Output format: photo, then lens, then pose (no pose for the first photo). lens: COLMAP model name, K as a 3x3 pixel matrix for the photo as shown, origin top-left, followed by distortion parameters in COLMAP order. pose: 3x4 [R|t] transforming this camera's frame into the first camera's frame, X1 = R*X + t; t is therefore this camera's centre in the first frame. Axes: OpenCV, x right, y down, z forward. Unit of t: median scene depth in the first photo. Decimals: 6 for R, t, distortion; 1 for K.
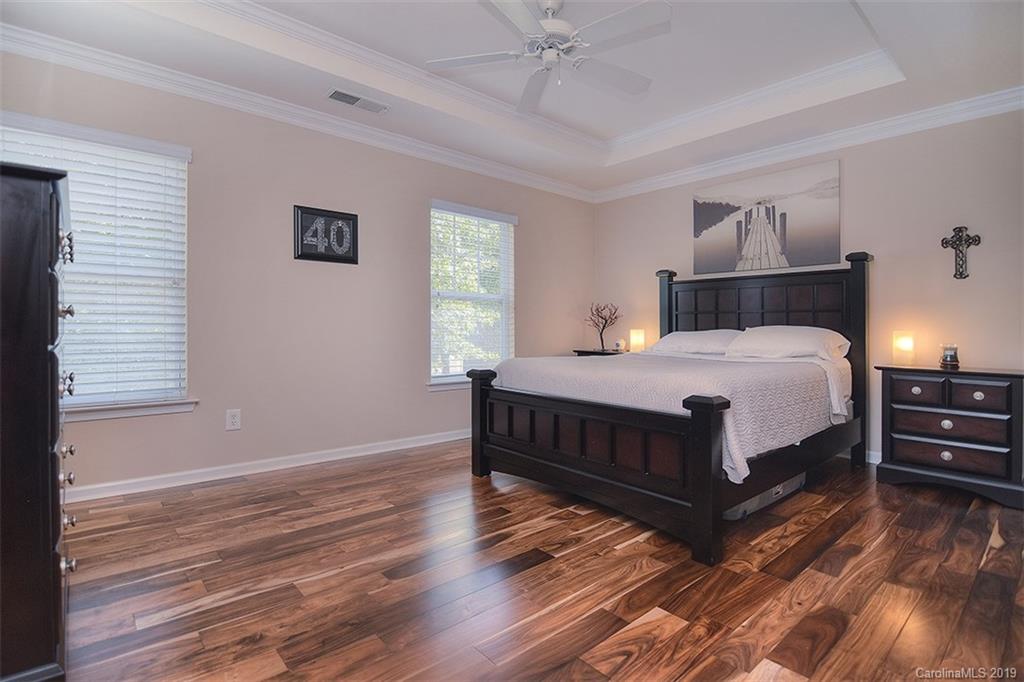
lens RADIAL K [[503.5, 0, 511.4], [0, 503.5, 333.8], [0, 0, 1]] dist [-0.004565, -0.007795]
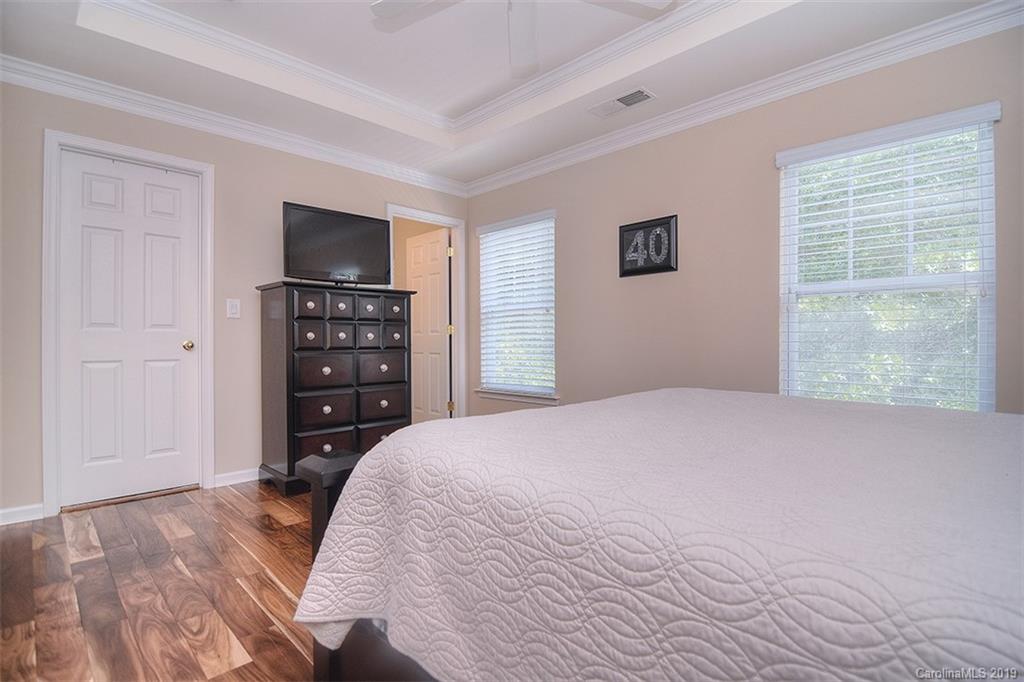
lens RADIAL K [[503.5, 0, 511.5], [0, 503.5, 345.0], [0, 0, 1]] dist [-0.004565, -0.007795]
pose [[0.040531, 0.004906, -0.999166, 0.594415], [-0.004647, 0.999978, 0.004722, -0.011146], [0.999167, 0.004452, 0.040553, 0.708977]]
